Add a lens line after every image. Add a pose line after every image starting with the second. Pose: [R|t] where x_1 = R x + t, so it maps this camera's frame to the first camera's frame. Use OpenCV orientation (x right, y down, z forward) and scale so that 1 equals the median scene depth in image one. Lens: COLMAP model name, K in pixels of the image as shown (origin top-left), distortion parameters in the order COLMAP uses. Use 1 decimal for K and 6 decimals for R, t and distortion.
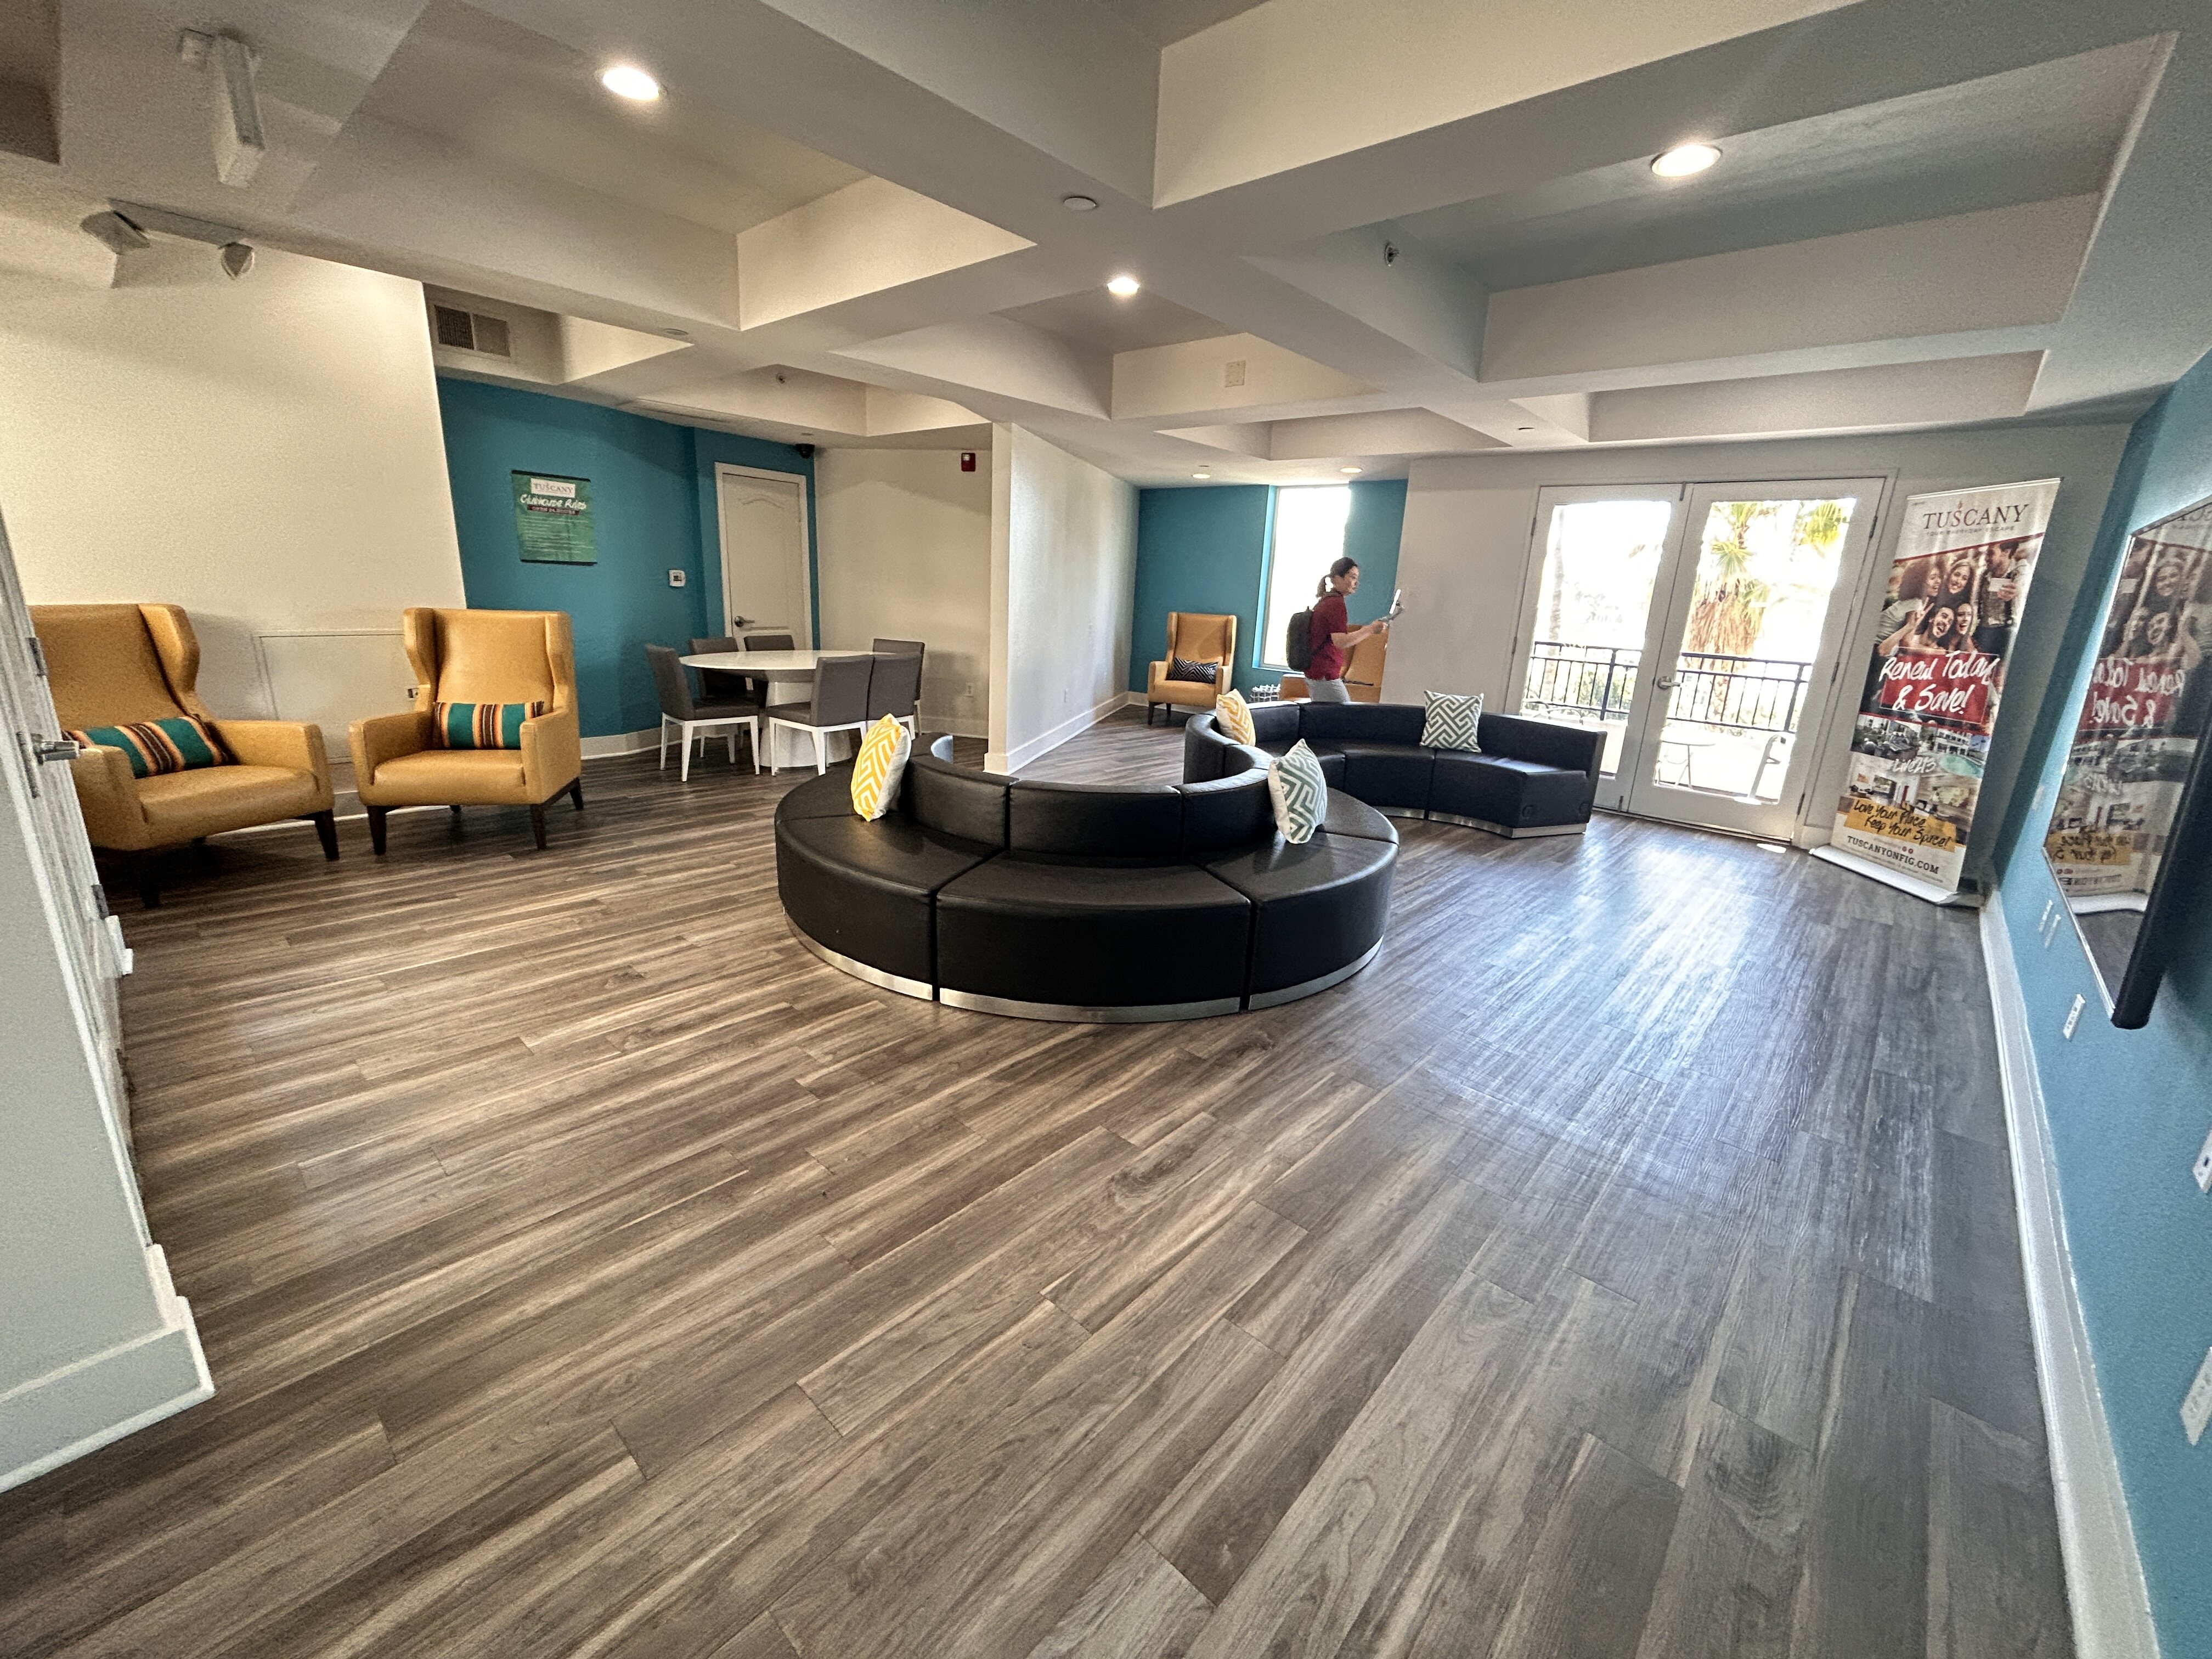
lens RADIAL K [[886.0, 0, 1106.0], [0, 886.0, 829.5], [0, 0, 1]] dist [0.000243, 0.000049]
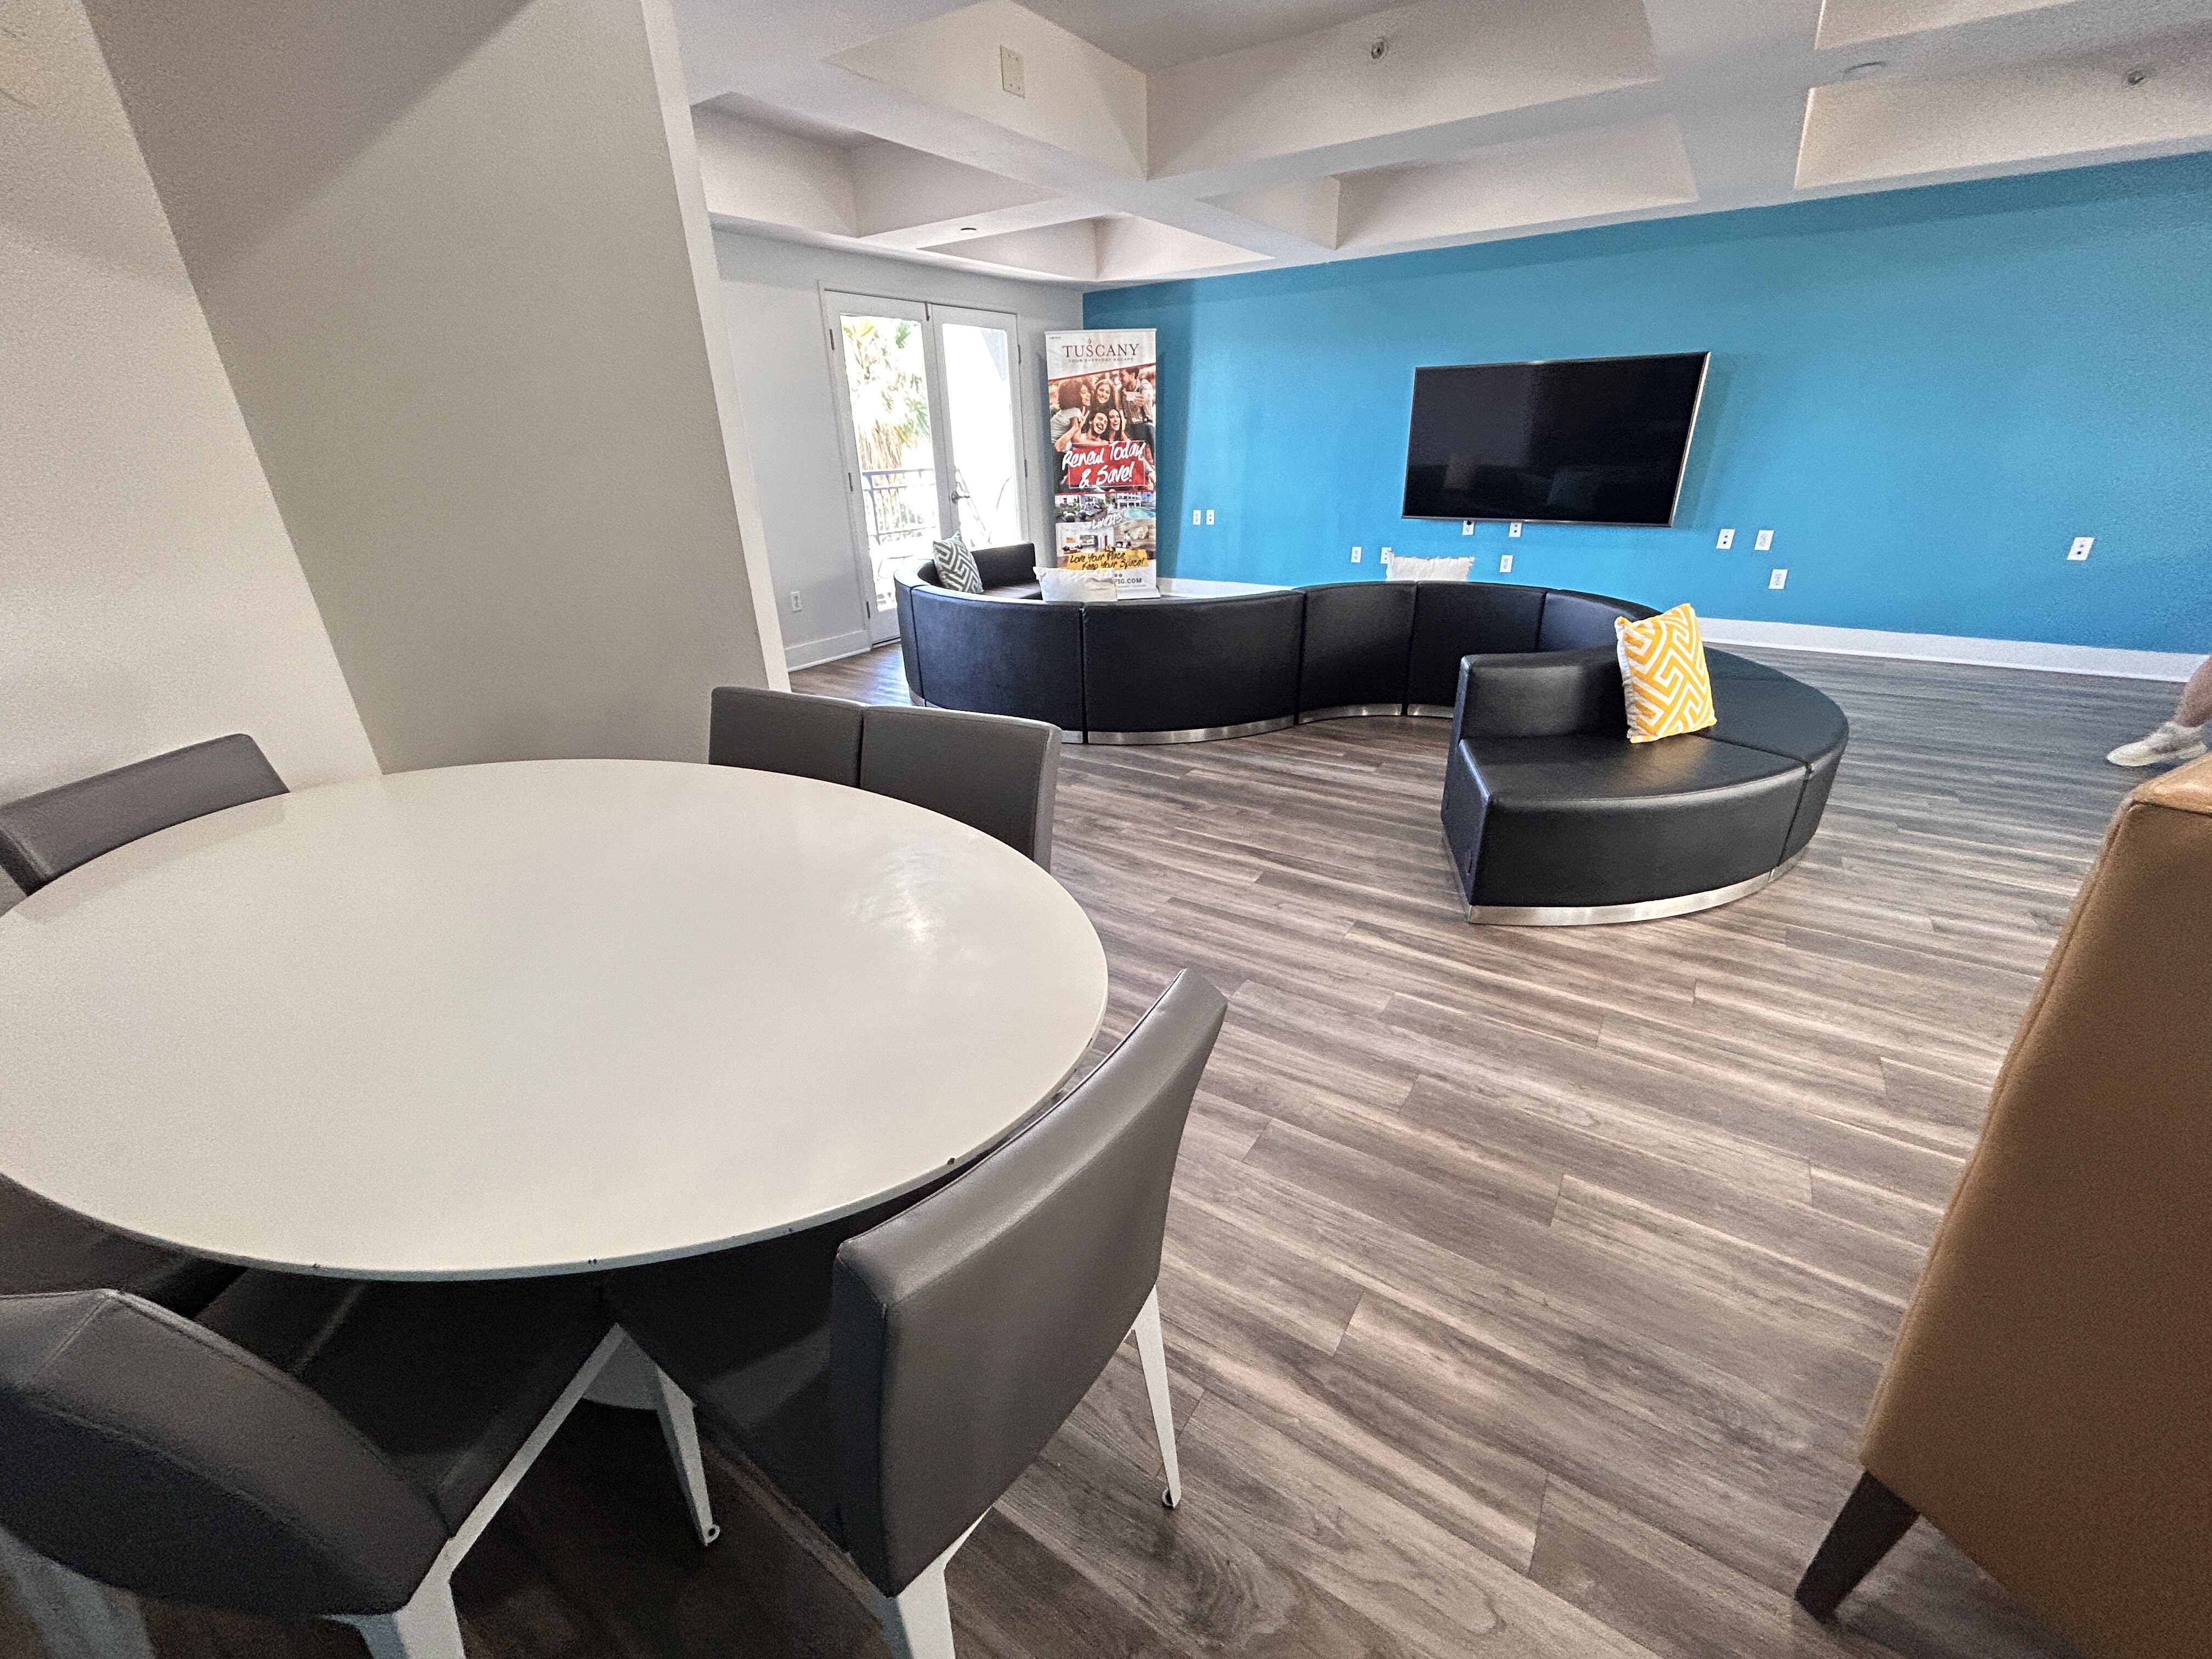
lens RADIAL K [[897.8, 0, 1098.5], [0, 897.8, 831.7], [0, 0, 1]] dist [-0.001013, -0.000304]
pose [[-0.142935, -0.446089, 0.883501, -0.758056], [0.287172, 0.835573, 0.468349, -0.376074], [-0.947155, 0.320660, 0.008671, 1.229587]]
